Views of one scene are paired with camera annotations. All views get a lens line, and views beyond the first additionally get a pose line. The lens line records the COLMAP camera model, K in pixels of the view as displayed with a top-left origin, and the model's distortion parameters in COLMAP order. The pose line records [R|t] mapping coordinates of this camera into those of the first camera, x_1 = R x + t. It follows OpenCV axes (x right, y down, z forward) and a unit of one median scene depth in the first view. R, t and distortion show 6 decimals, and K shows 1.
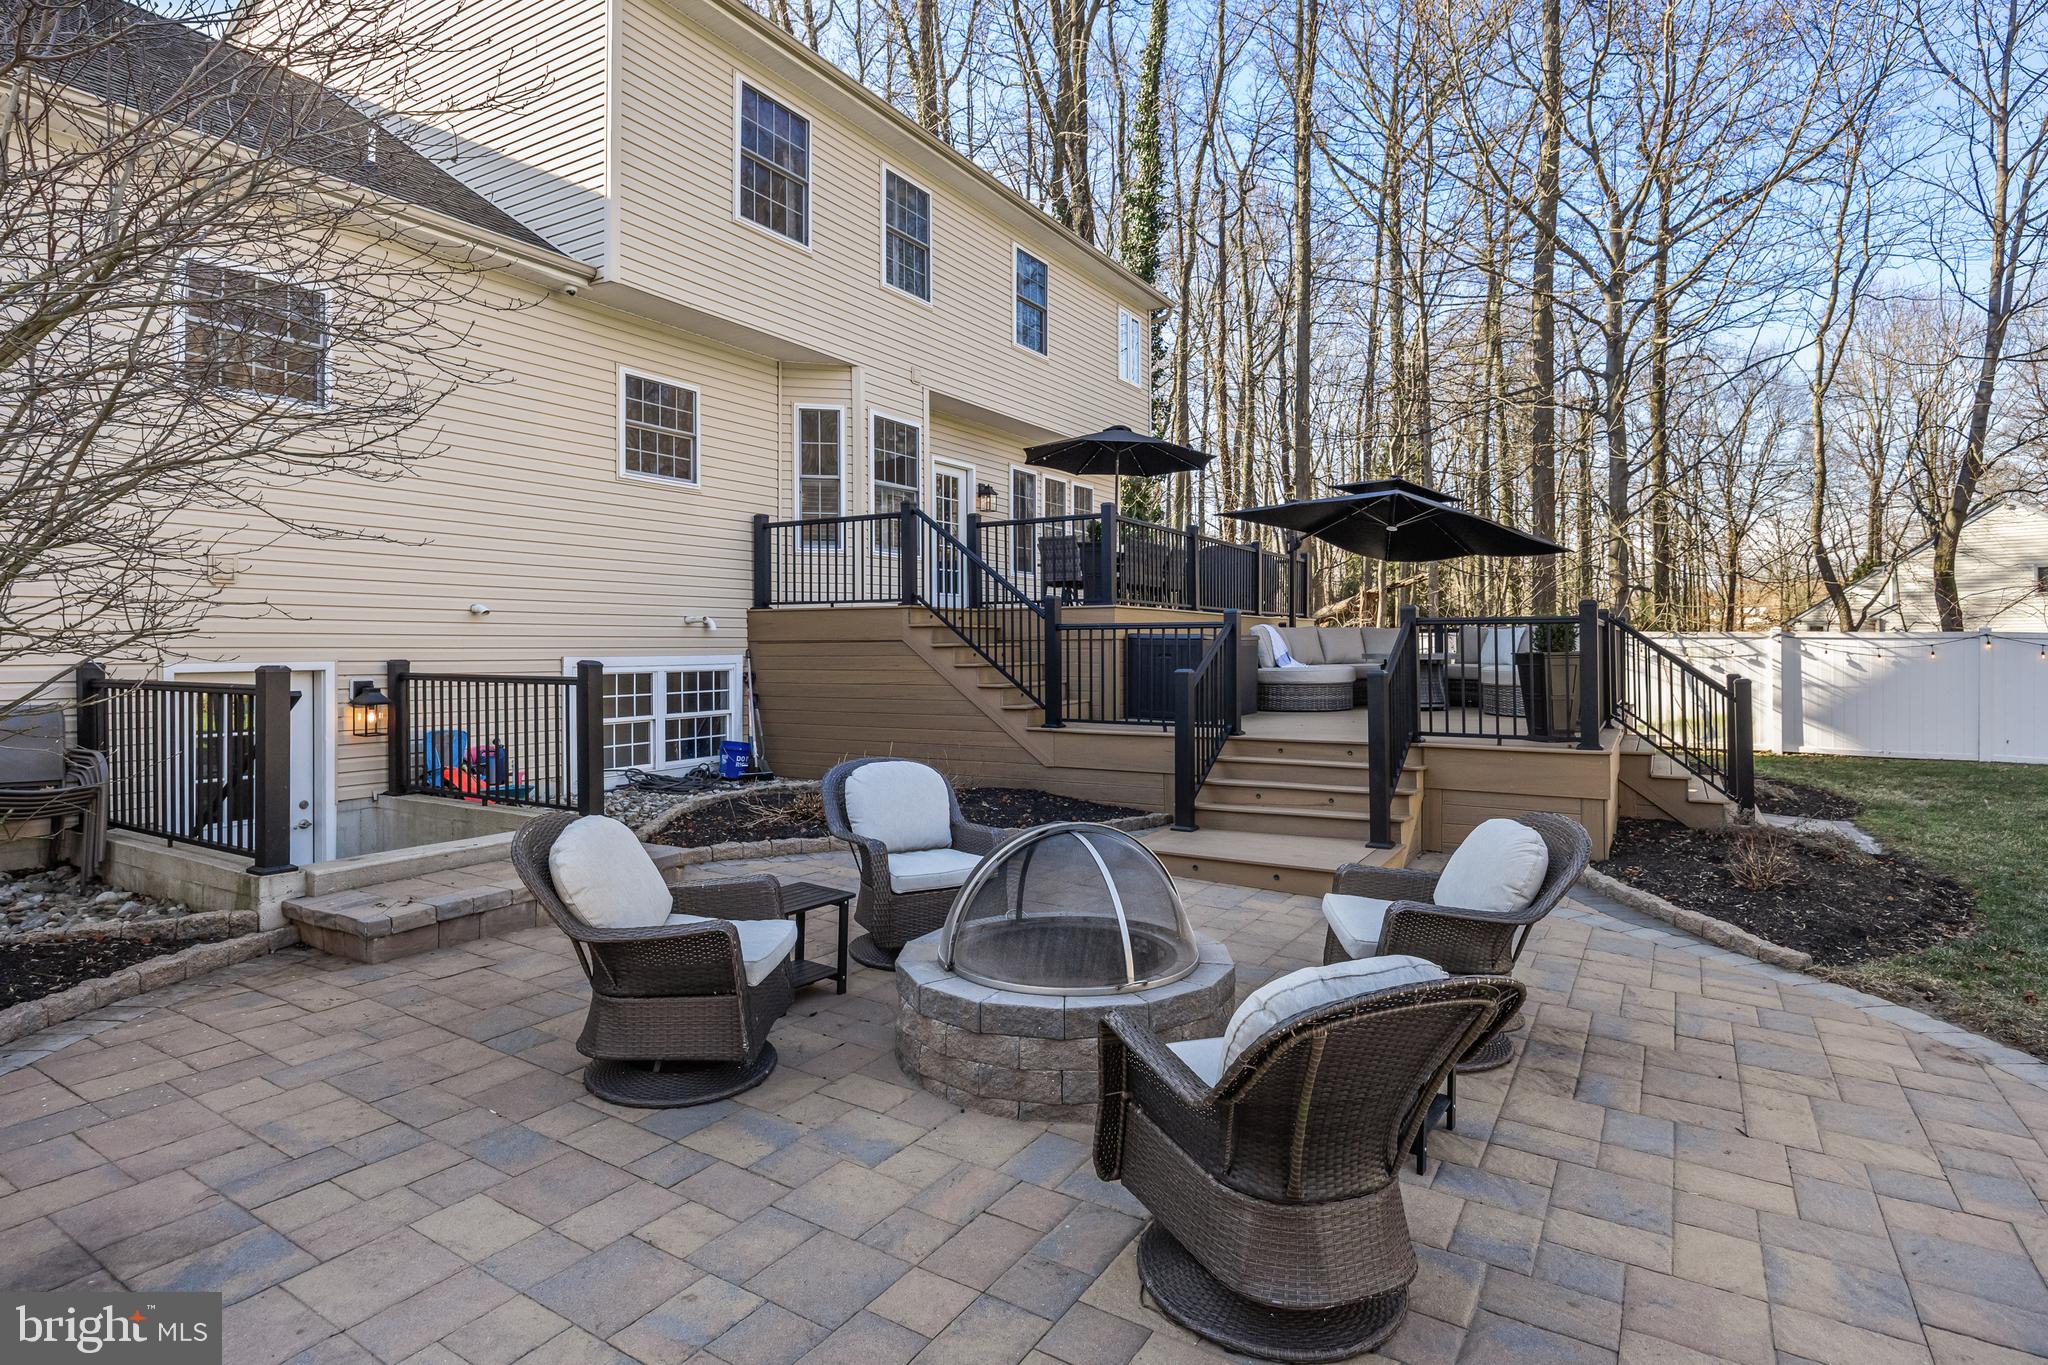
lens RADIAL K [[1110.2, 0, 1013.9], [0, 1110.2, 665.0], [0, 0, 1]] dist [-0.013304, -0.000502]
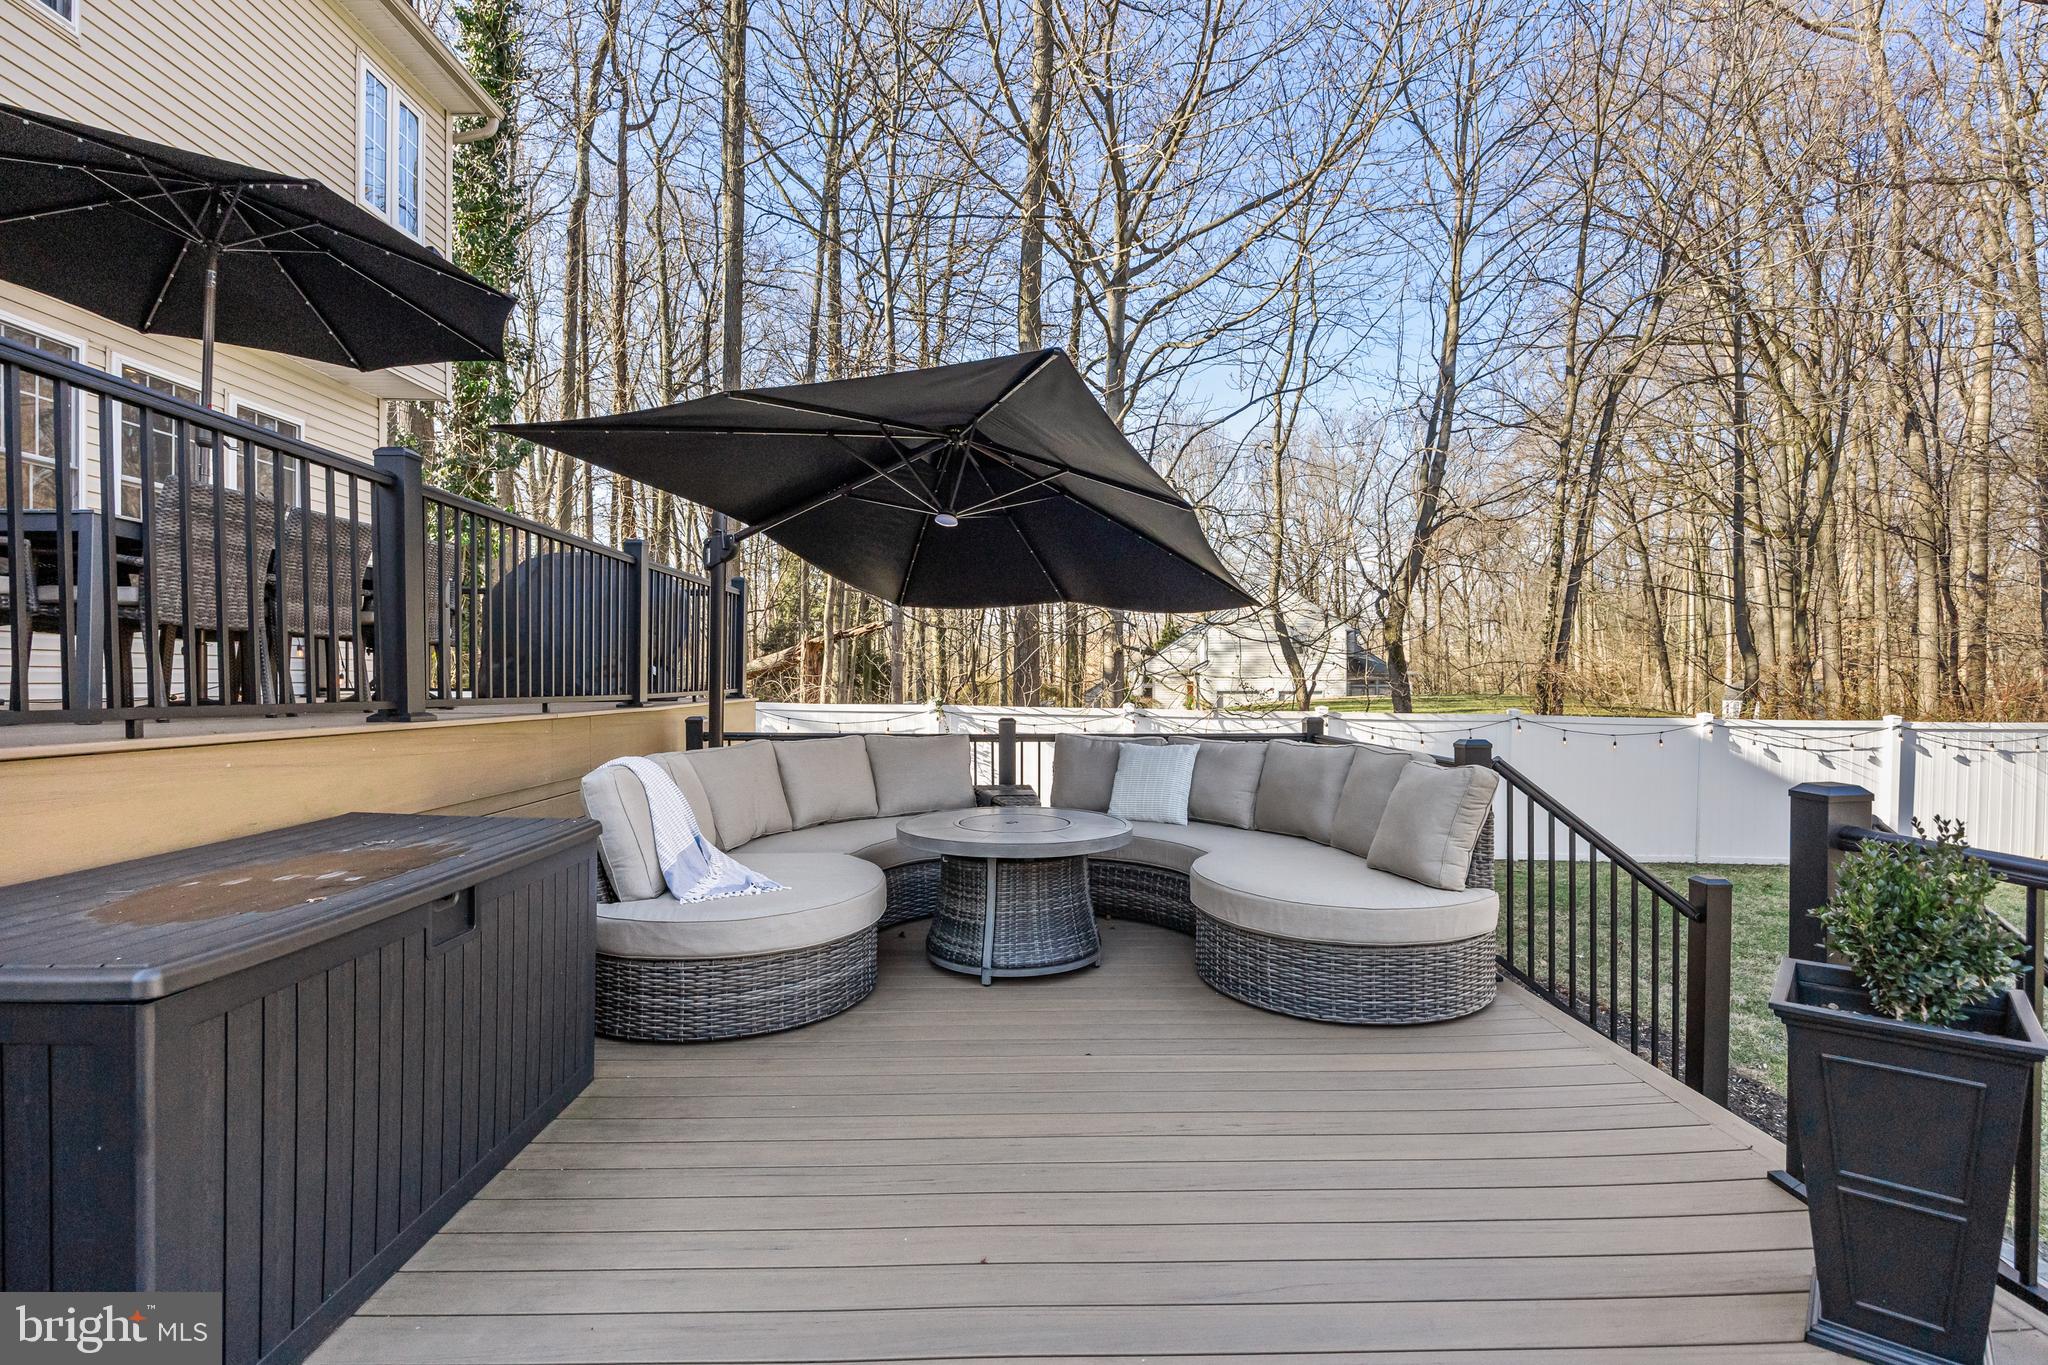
lens RADIAL K [[981.1, 0, 1022.7], [0, 981.1, 683.9], [0, 0, 1]] dist [-0.000974, -0.000296]
pose [[0.852749, 0.007699, 0.522264, 0.115786], [-0.000864, 0.999911, -0.013330, -0.038051], [-0.522320, 0.010916, 0.852680, 0.461711]]
